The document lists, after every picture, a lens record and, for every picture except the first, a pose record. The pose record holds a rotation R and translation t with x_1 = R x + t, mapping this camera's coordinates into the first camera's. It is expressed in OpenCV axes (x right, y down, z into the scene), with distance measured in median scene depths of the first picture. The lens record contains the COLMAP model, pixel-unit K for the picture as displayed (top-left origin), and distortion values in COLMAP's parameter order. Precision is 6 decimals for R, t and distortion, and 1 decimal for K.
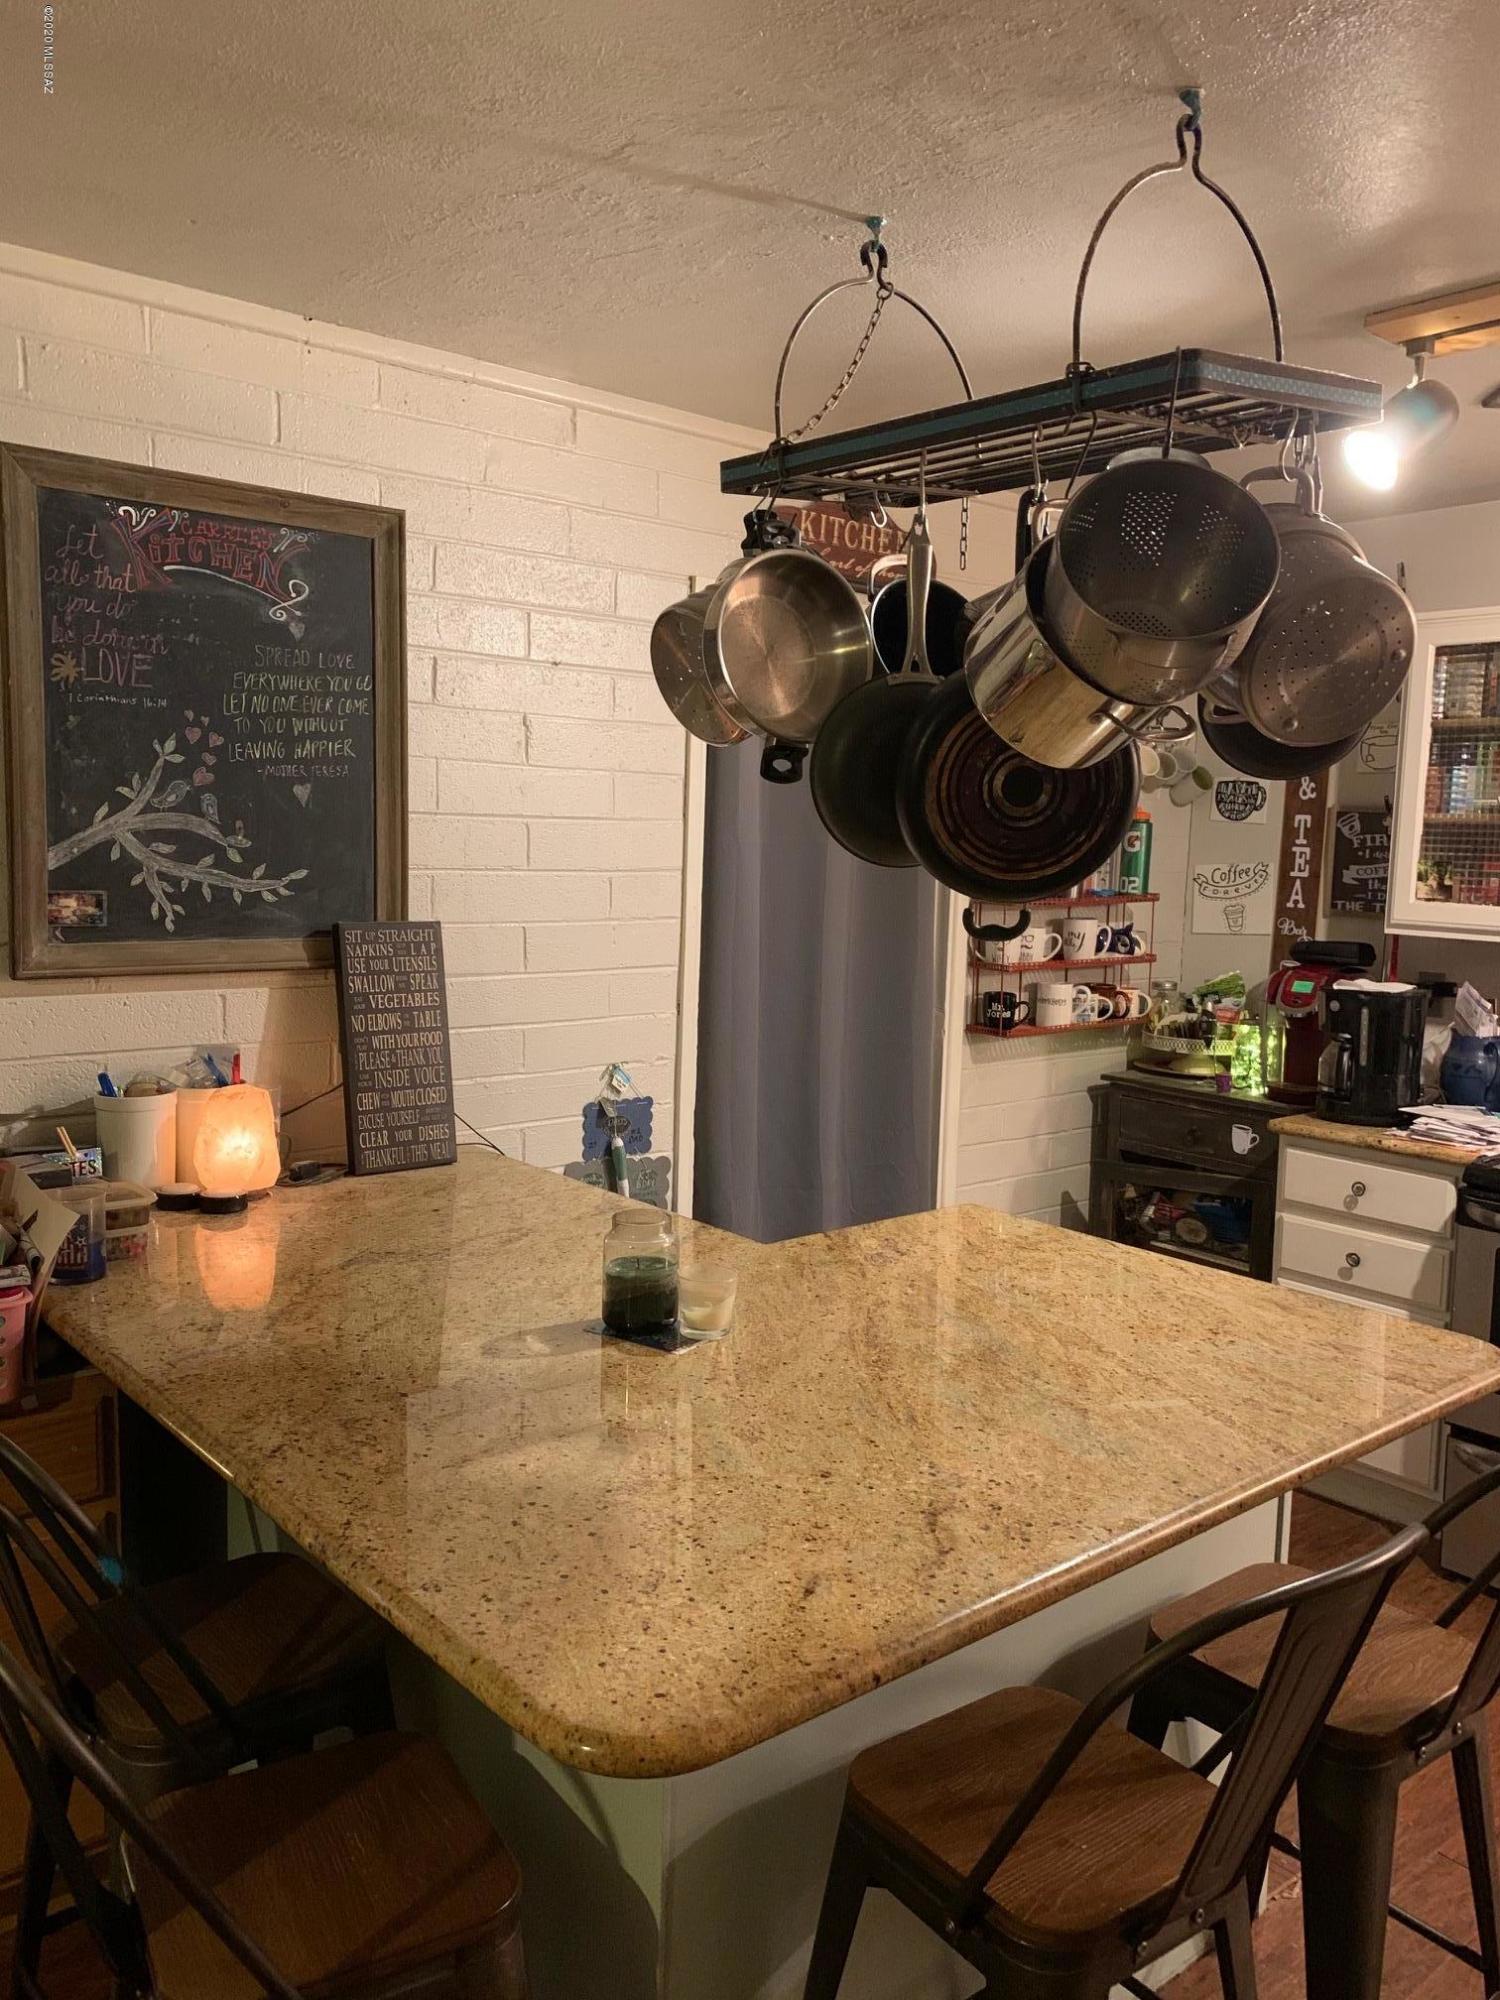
lens RADIAL K [[1550.4, 0, 749.6], [0, 1550.4, 1044.4], [0, 0, 1]] dist [0.040037, -0.080929]
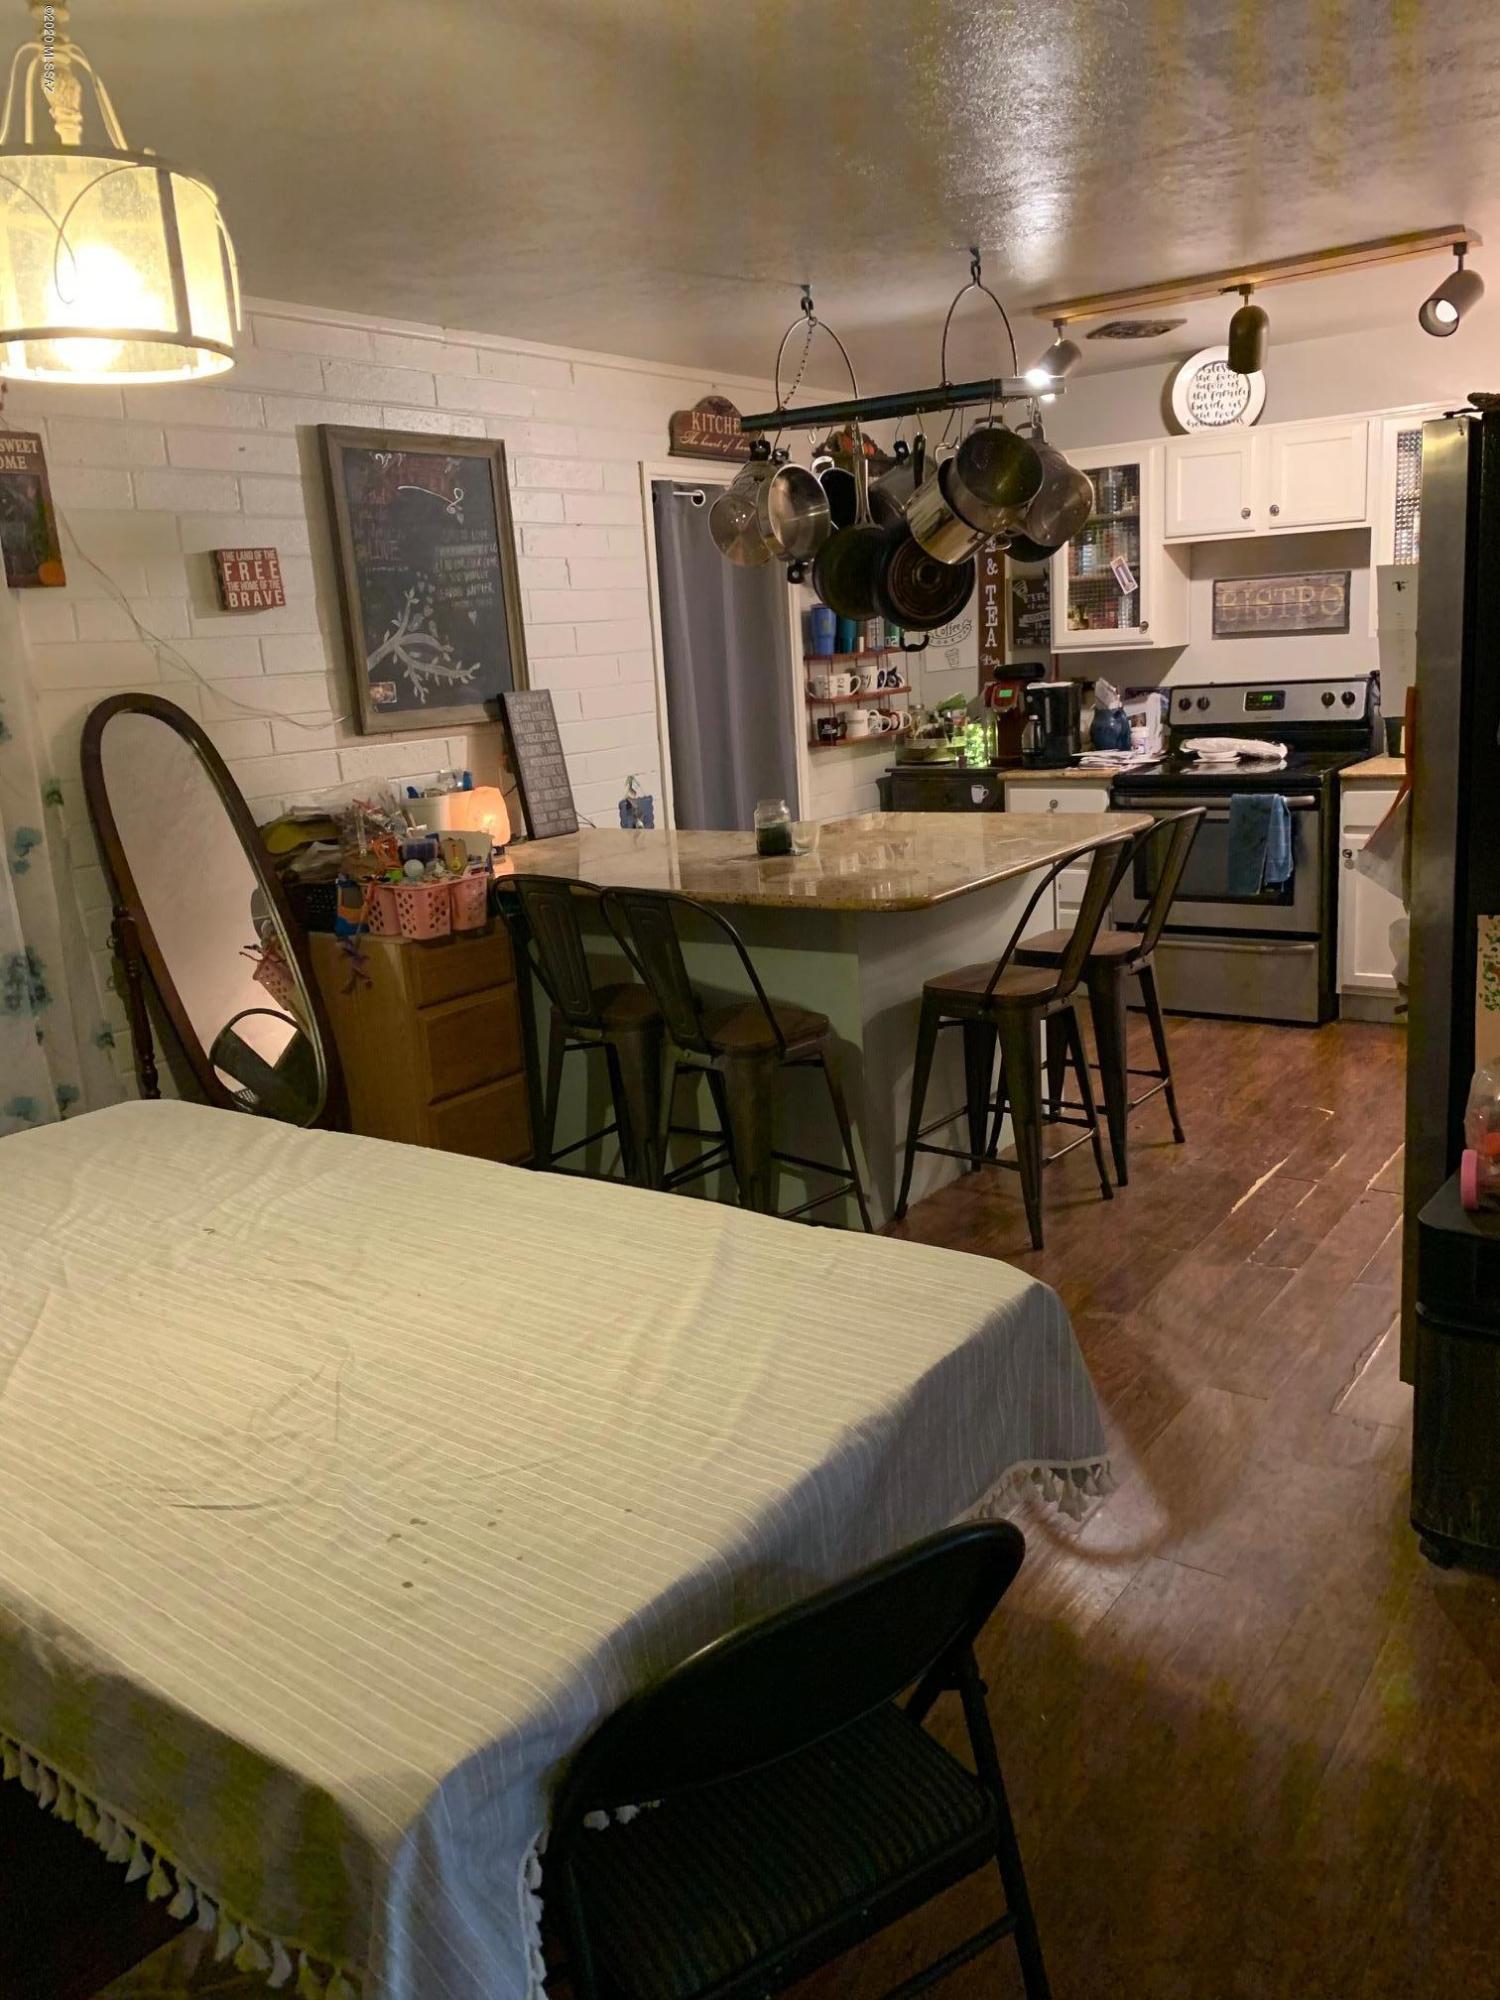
lens RADIAL K [[1513.8, 0, 755.3], [0, 1513.8, 1024.7], [0, 0, 1]] dist [0.133328, -0.284580]
pose [[0.965665, -0.145814, 0.215008, -0.316014], [0.122244, 0.985318, 0.119186, 0.089011], [-0.229231, -0.088810, 0.969312, -0.561531]]
